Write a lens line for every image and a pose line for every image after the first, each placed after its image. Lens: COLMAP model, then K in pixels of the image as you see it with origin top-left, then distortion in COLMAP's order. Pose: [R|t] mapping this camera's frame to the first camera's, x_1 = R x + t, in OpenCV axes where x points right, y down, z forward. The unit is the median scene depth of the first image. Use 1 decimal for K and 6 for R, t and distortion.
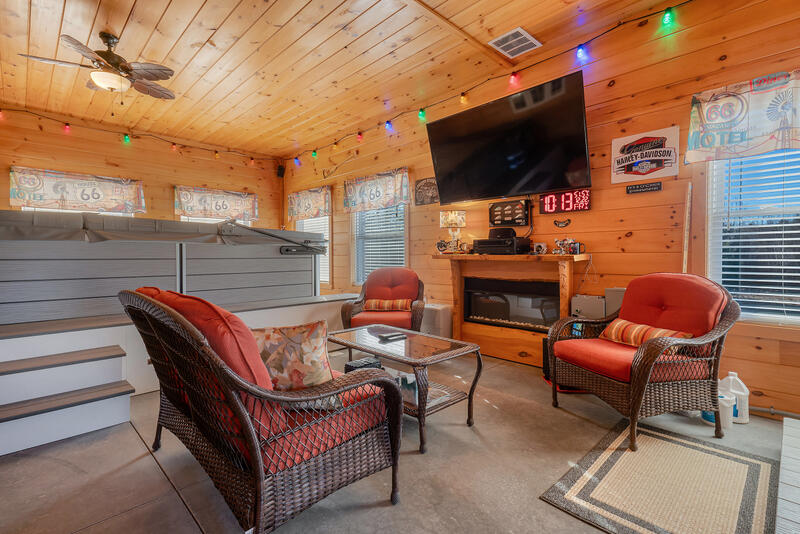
lens RADIAL K [[383.8, 0, 402.8], [0, 383.8, 256.2], [0, 0, 1]] dist [0.059564, 0.000079]
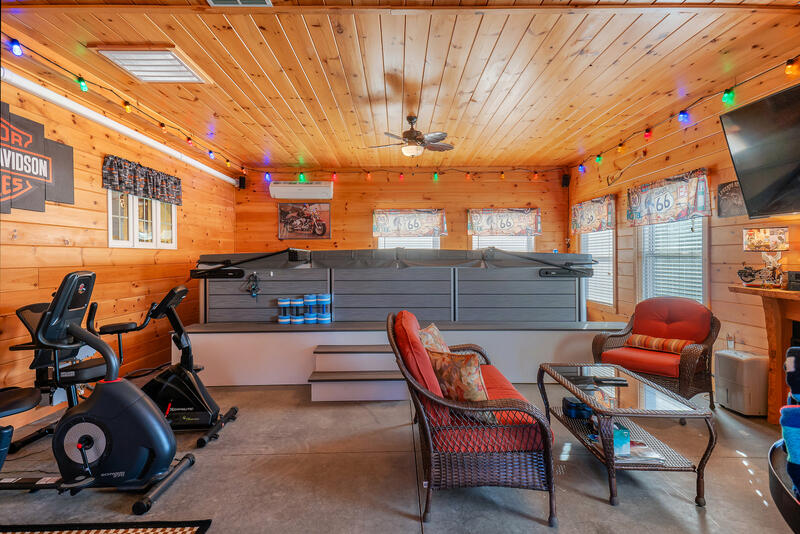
lens RADIAL K [[453.7, 0, 398.9], [0, 453.7, 259.7], [0, 0, 1]] dist [0.134422, -0.000610]
pose [[0.717947, 0.007712, -0.696055, 0.243984], [0.002404, 0.999905, 0.013558, -0.063862], [0.696093, -0.011407, 0.717861, -0.116390]]
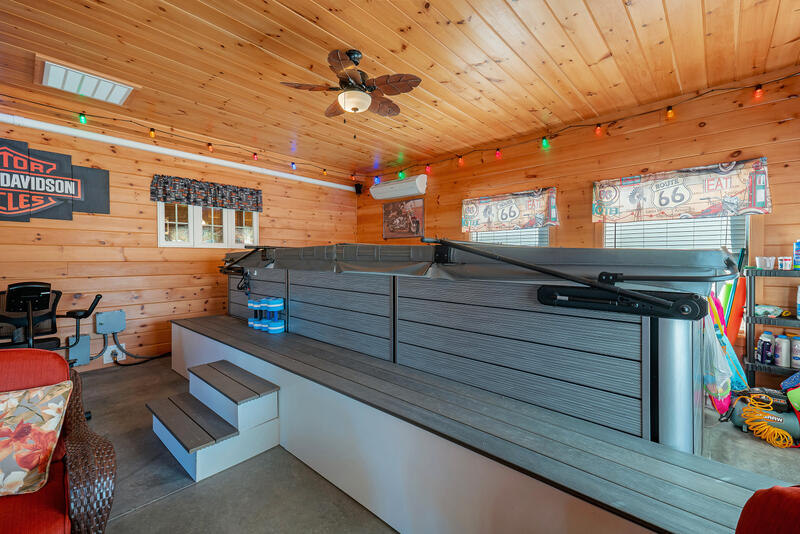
lens RADIAL K [[347.5, 0, 376.9], [0, 347.5, 257.4], [0, 0, 1]] dist [0.066010, 0.000054]
pose [[0.027232, 0.009520, -0.999584, 0.089935], [0.000488, 0.999954, 0.009537, -0.058321], [0.999629, -0.000747, 0.027226, 0.704376]]
